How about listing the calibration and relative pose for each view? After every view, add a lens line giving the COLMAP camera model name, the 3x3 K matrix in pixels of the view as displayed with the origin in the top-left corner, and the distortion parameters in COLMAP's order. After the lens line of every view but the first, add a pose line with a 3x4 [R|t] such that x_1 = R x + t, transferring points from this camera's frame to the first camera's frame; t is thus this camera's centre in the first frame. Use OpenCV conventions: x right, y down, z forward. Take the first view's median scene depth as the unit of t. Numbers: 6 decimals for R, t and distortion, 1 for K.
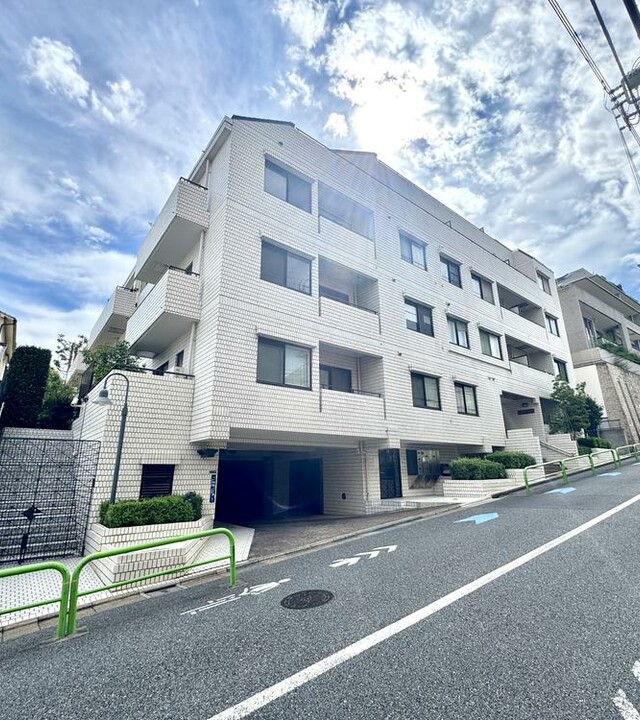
lens RADIAL K [[383.5, 0, 317.6], [0, 383.5, 358.8], [0, 0, 1]] dist [-0.008562, -0.000863]
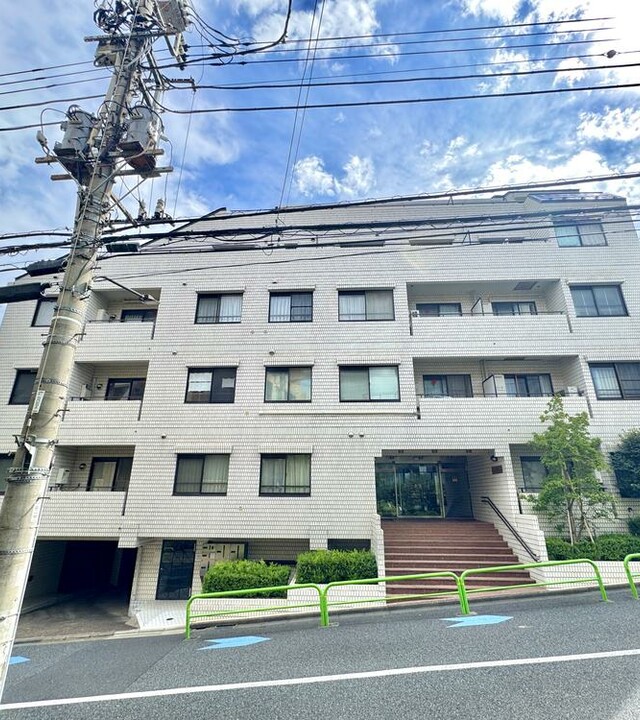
lens RADIAL K [[383.5, 0, 330.1], [0, 383.5, 361.7], [0, 0, 1]] dist [-0.008562, -0.000863]
pose [[0.761520, -0.207125, -0.614155, 0.763124], [0.177900, 0.977967, -0.109235, -0.011925], [0.623249, -0.026074, 0.781589, 0.366431]]
